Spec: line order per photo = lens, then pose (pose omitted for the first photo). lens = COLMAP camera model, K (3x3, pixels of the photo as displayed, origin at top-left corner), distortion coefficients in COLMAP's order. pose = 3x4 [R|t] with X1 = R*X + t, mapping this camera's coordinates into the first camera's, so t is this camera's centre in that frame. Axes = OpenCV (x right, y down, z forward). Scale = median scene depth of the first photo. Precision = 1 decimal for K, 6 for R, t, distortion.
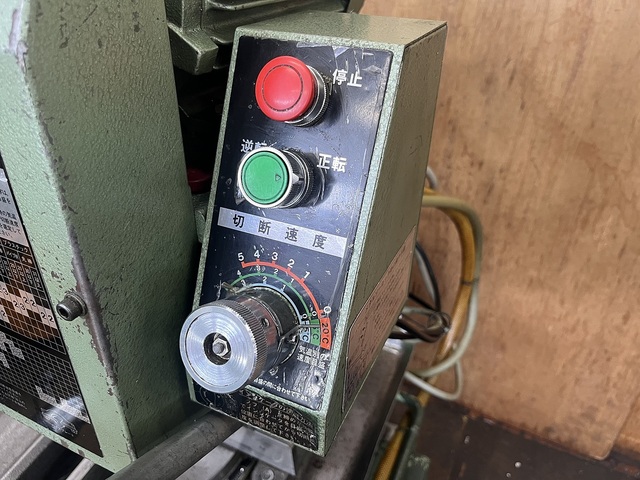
lens RADIAL K [[499.7, 0, 320.0], [0, 499.7, 240.0], [0, 0, 1]] dist [0.066923, -0.130645]
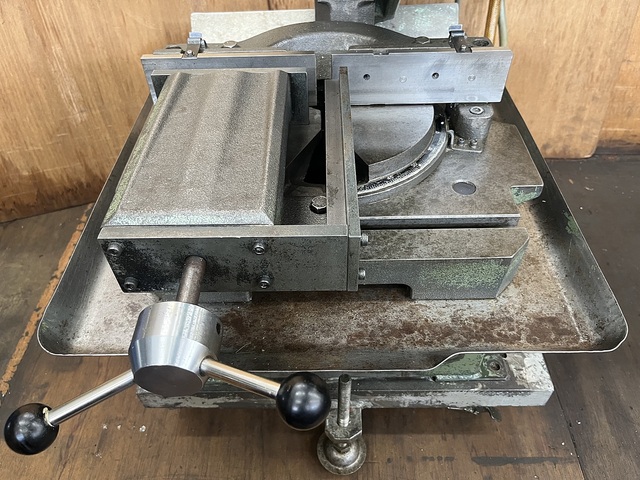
lens RADIAL K [[499.7, 0, 320.0], [0, 499.7, 240.0], [0, 0, 1]] dist [0.066923, -0.130645]
pose [[0.902581, -0.292336, 0.316050, -0.500981], [0.256445, 0.954733, 0.150737, 0.309284], [-0.345809, -0.055003, 0.936691, 0.092283]]
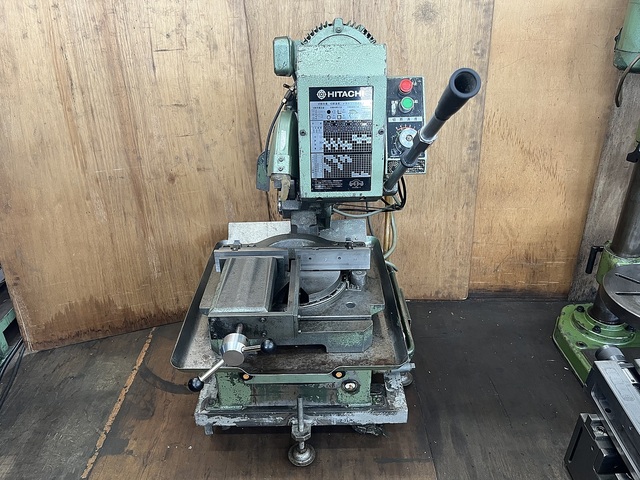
lens RADIAL K [[499.7, 0, 320.0], [0, 499.7, 240.0], [0, 0, 1]] dist [0.066923, -0.130645]
pose [[0.899960, -0.182698, 0.395846, -0.729496], [0.256333, 0.956181, -0.141462, 0.385115], [-0.352656, 0.228779, 0.907356, -0.668637]]
